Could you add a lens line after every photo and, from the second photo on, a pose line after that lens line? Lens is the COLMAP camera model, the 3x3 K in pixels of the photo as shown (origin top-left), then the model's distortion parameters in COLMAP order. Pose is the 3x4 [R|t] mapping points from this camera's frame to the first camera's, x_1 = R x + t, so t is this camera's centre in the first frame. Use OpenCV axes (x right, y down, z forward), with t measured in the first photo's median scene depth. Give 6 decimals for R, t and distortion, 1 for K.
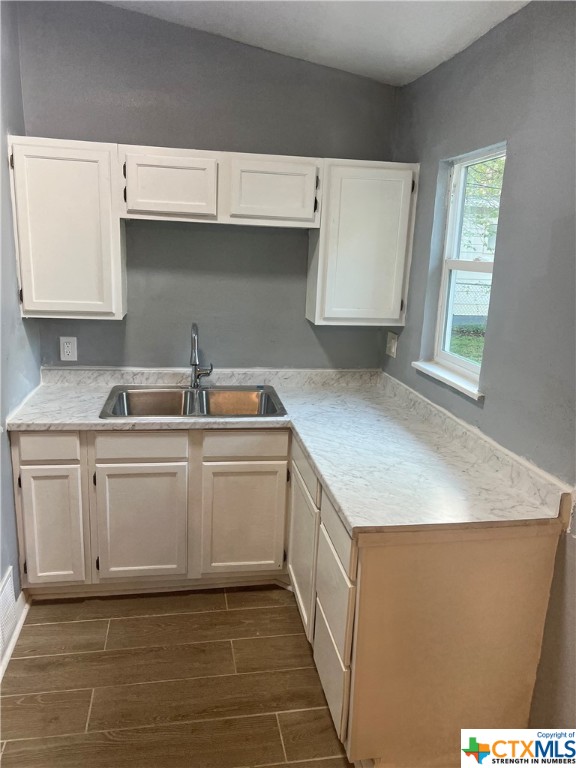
lens RADIAL K [[578.1, 0, 285.2], [0, 578.1, 384.6], [0, 0, 1]] dist [0.061387, -0.066394]
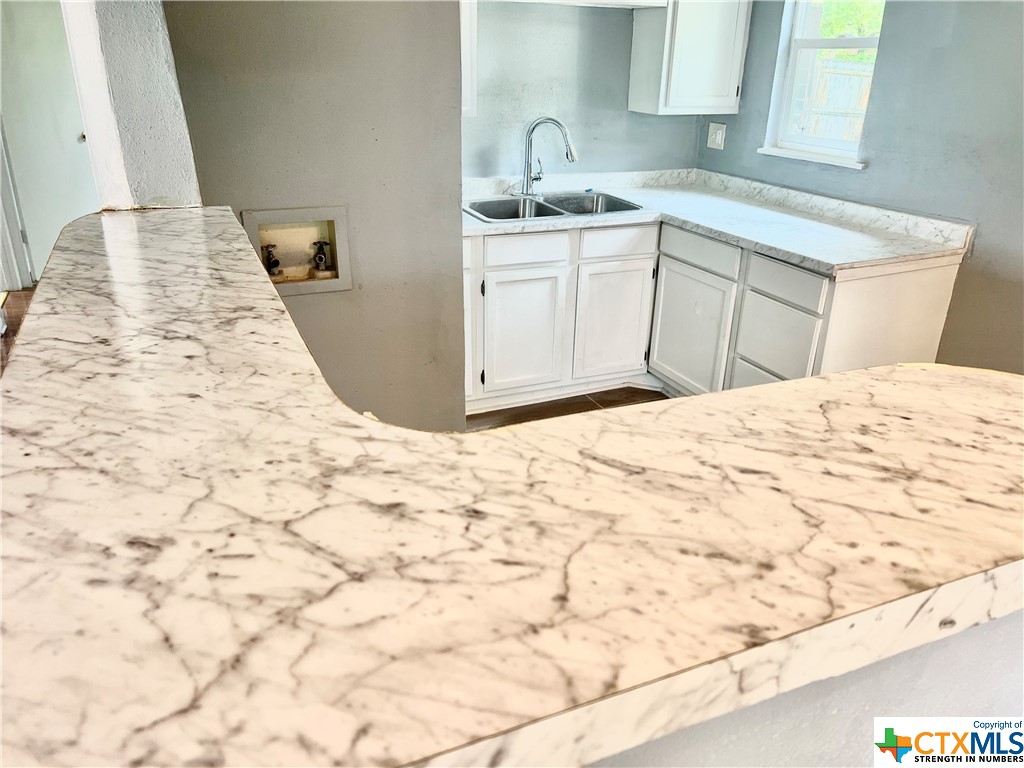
lens RADIAL K [[770.9, 0, 512.9], [0, 770.9, 382.8], [0, 0, 1]] dist [0.061387, -0.066394]
pose [[0.967510, -0.117406, 0.223918, -0.648654], [0.075860, 0.979641, 0.185874, 0.089818], [-0.241182, -0.162848, 0.956719, -0.298906]]
